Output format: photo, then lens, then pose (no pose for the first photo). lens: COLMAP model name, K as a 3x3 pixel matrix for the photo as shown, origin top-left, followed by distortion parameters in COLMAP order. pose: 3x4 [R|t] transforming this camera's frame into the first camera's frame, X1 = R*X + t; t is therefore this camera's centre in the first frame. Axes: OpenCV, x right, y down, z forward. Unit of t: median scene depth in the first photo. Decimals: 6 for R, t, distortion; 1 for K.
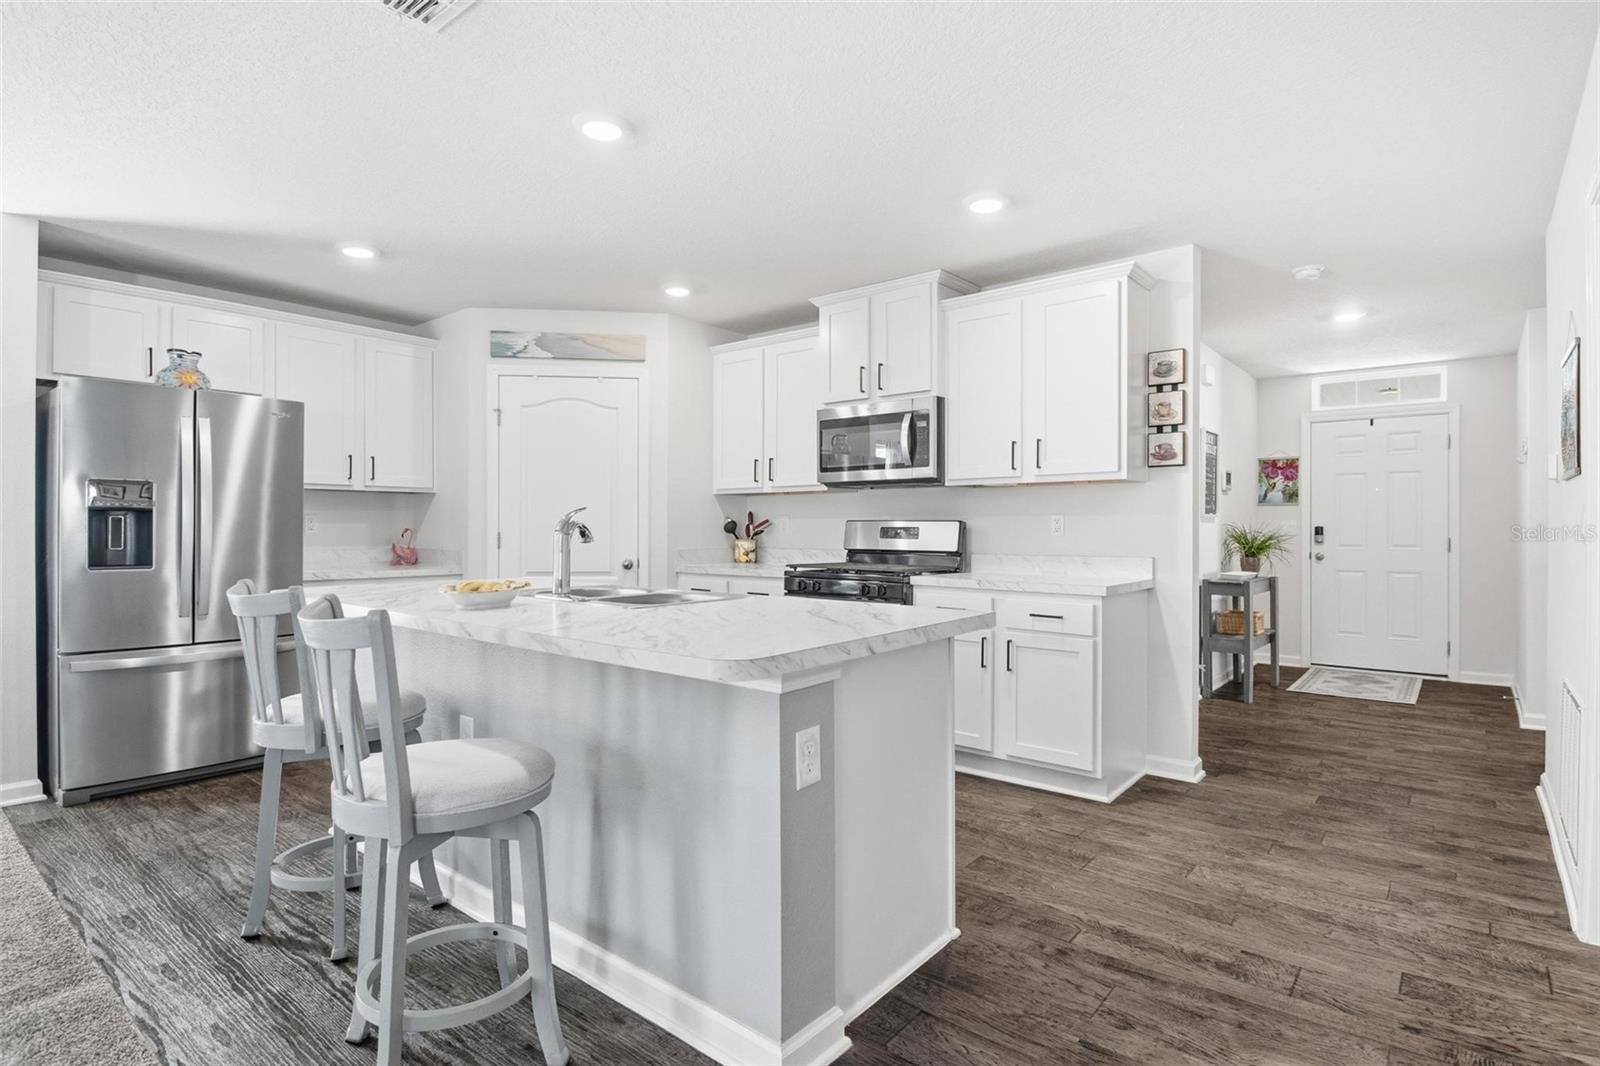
lens RADIAL K [[826.0, 0, 800.0], [0, 826.0, 533.0], [0, 0, 1]] dist [-0.012226, -0.001266]
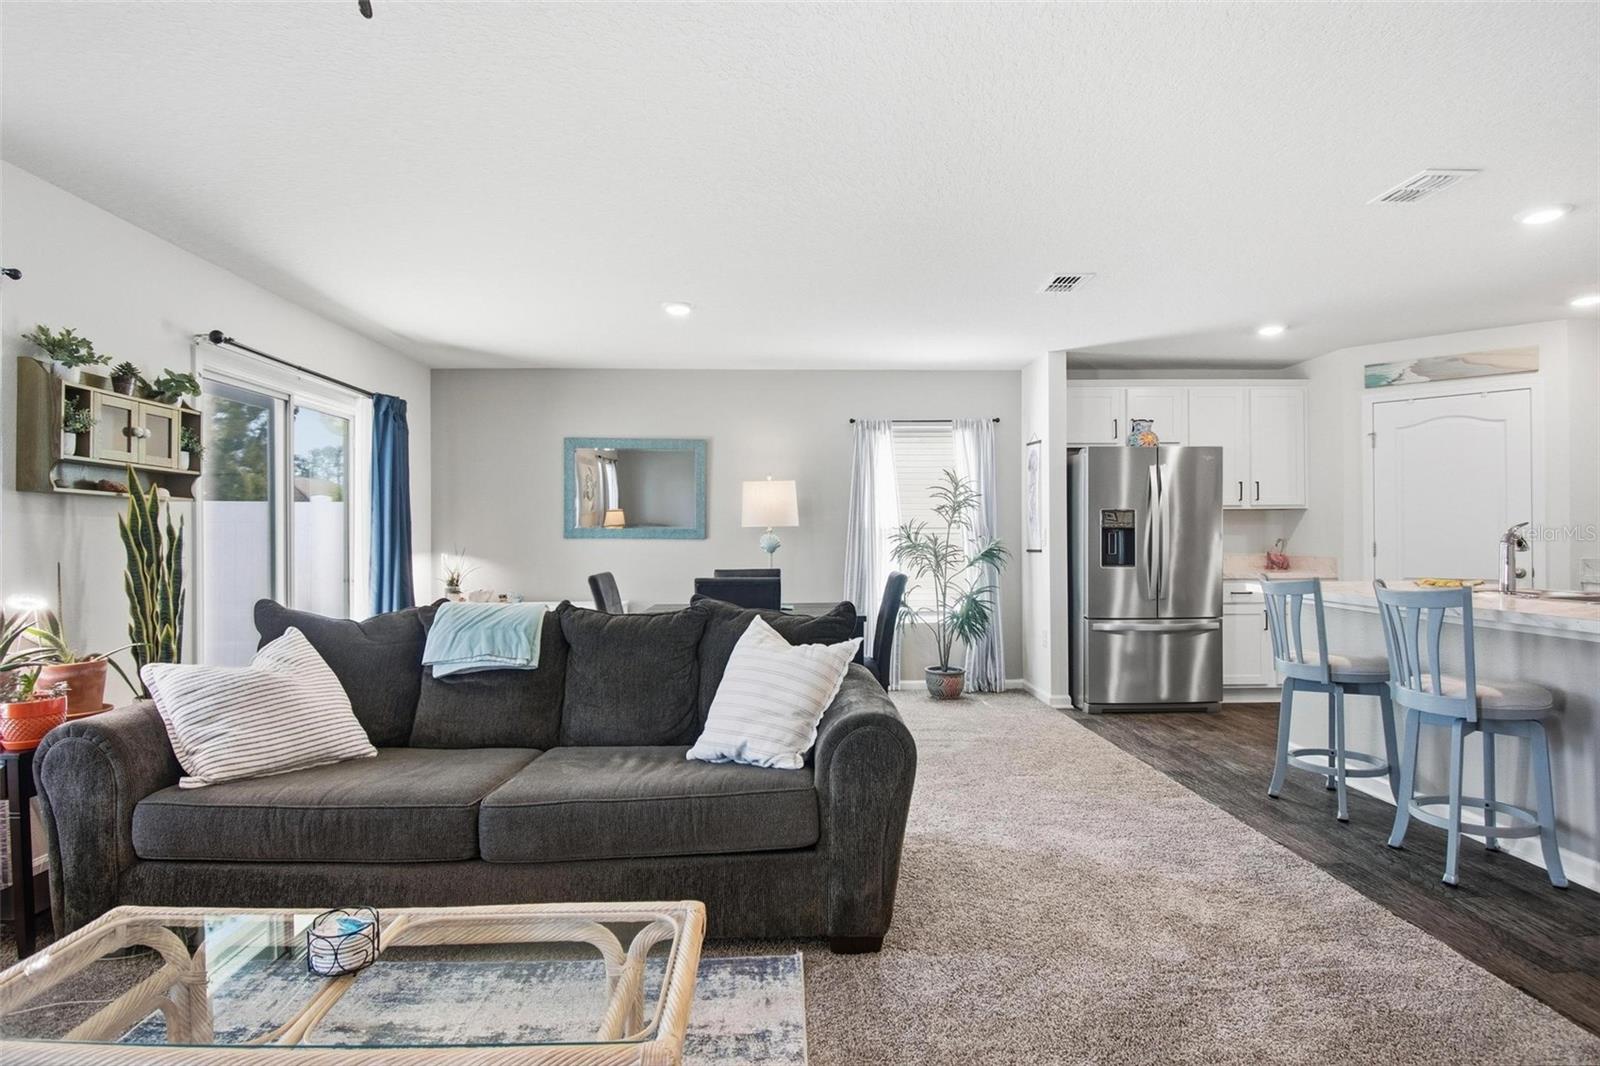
lens RADIAL K [[826.0, 0, 800.0], [0, 826.0, 533.0], [0, 0, 1]] dist [-0.012226, -0.001266]
pose [[0.650534, -0.010232, -0.759409, -0.025553], [0.002788, 0.999935, -0.011085, -0.003463], [0.759472, 0.005094, 0.650520, -0.362017]]
